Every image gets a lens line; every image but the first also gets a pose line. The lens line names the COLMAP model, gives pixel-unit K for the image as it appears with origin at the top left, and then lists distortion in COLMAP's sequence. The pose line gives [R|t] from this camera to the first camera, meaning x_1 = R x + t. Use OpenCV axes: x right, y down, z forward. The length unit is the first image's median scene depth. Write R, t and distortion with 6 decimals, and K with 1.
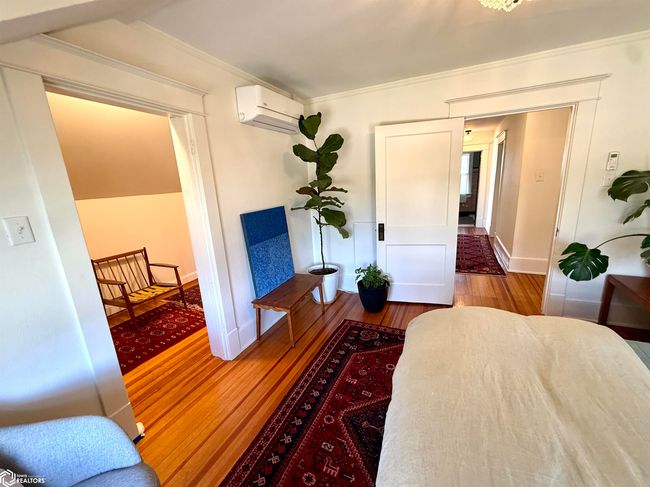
lens RADIAL K [[267.0, 0, 326.3], [0, 267.0, 243.2], [0, 0, 1]] dist [0.000737, -0.000547]
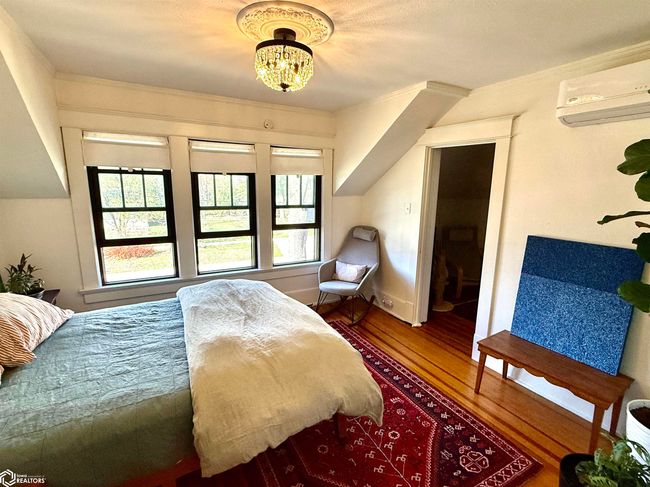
lens RADIAL K [[317.8, 0, 323.2], [0, 317.8, 244.1], [0, 0, 1]] dist [-0.004359, -0.000464]
pose [[-0.593886, 0.192270, -0.781237, 0.961340], [-0.167681, 0.920122, 0.353920, -0.357622], [0.786882, 0.341187, -0.514207, 1.073964]]
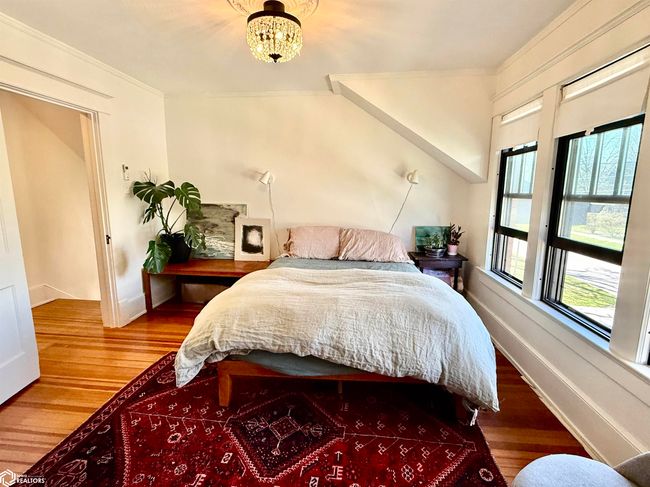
lens RADIAL K [[317.8, 0, 322.5], [0, 317.8, 243.5], [0, 0, 1]] dist [-0.004359, -0.000464]
pose [[-0.327811, -0.106578, 0.938713, -0.567752], [0.215496, 0.958987, 0.184134, -0.081754], [-0.919838, 0.262650, -0.291399, 0.719090]]
